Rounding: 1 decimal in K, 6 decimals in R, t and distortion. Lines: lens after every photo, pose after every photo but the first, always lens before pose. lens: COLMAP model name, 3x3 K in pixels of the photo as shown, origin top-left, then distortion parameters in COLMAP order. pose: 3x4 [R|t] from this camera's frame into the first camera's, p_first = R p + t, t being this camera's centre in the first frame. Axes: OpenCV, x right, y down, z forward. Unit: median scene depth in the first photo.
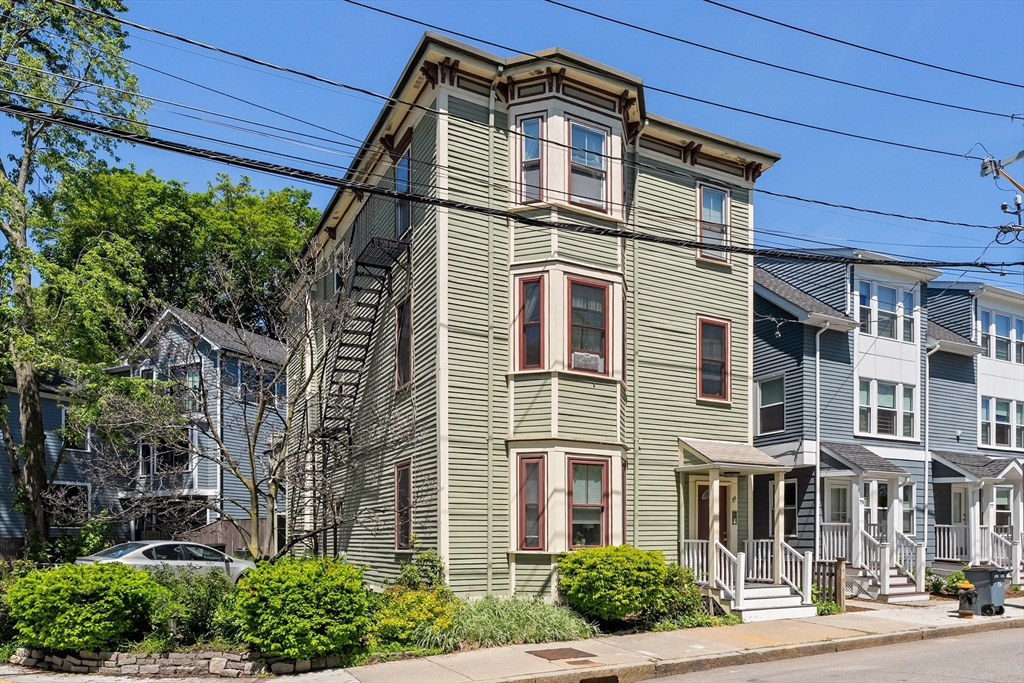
lens RADIAL K [[620.3, 0, 512.0], [0, 620.3, 341.5], [0, 0, 1]] dist [-0.000193, -0.000033]
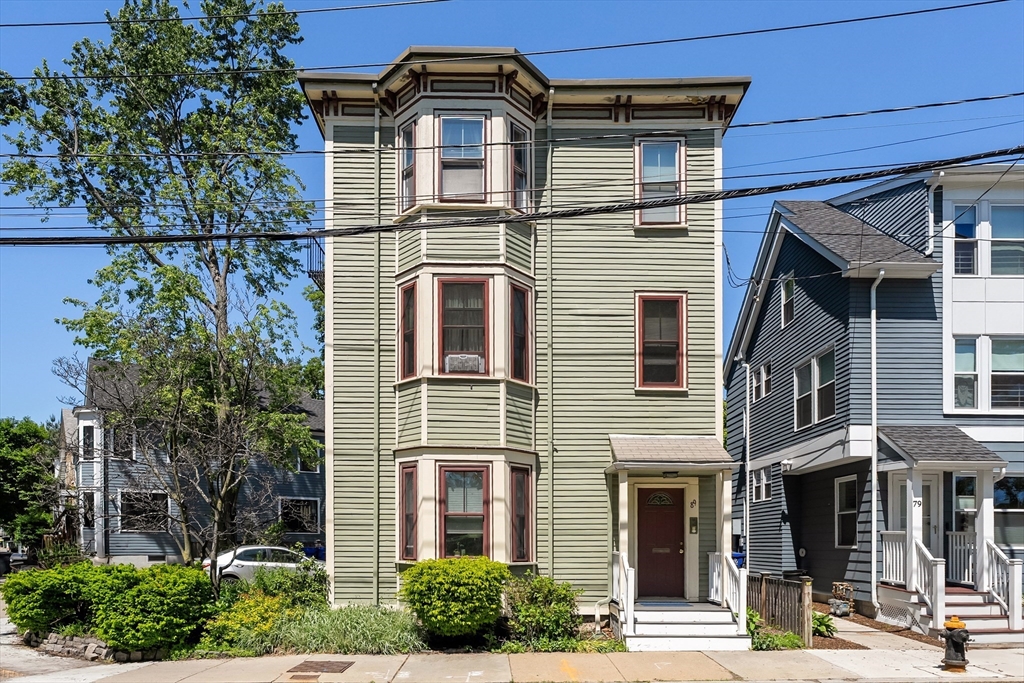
lens RADIAL K [[598.7, 0, 512.0], [0, 598.7, 360.8], [0, 0, 1]] dist [-0.001038, -0.001400]
pose [[0.904140, -0.117047, -0.410890, 0.532434], [0.122149, 0.992414, -0.013918, 0.047645], [0.409402, -0.037606, 0.911579, 0.183511]]
